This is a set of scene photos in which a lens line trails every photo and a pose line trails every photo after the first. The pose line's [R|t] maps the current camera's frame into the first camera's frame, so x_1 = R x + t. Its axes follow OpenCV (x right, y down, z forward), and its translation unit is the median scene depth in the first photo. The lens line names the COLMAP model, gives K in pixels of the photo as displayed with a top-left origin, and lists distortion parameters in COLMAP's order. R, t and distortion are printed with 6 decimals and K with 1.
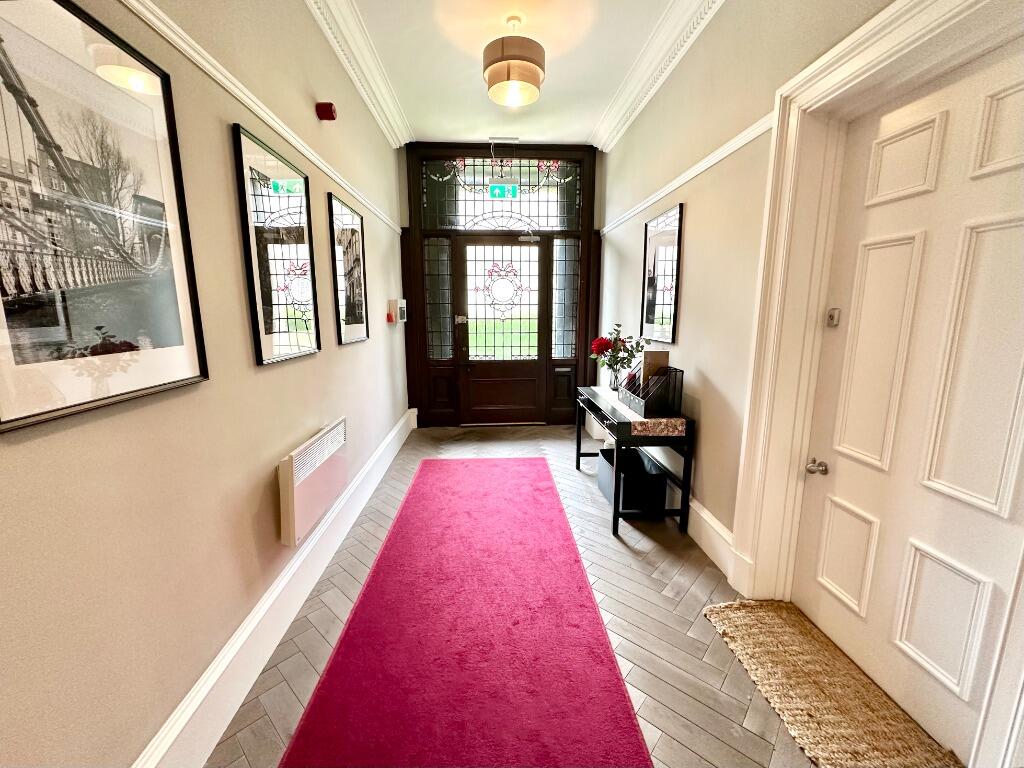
lens RADIAL K [[407.5, 0, 514.3], [0, 407.5, 381.6], [0, 0, 1]] dist [0.002888, -0.000102]
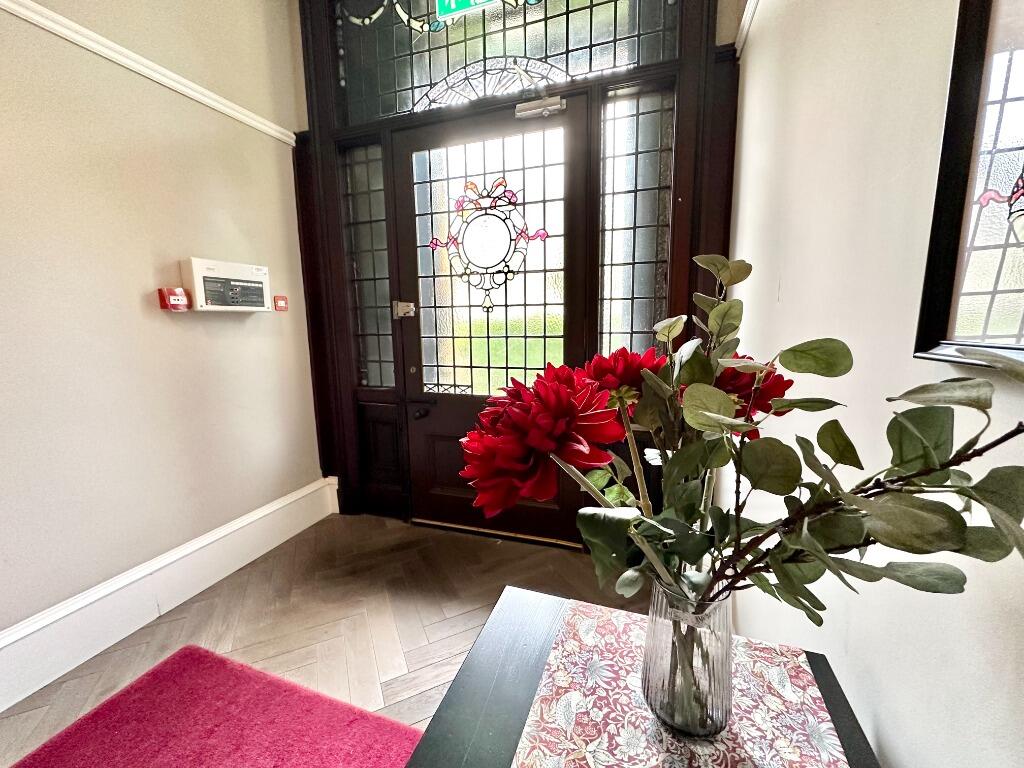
lens RADIAL K [[407.5, 0, 506.2], [0, 407.5, 382.4], [0, 0, 1]] dist [0.002888, -0.000102]
pose [[0.918122, 0.043774, -0.393874, 0.177964], [-0.051856, 0.998606, -0.009895, -0.068155], [0.392892, 0.029509, 0.919111, 0.615842]]
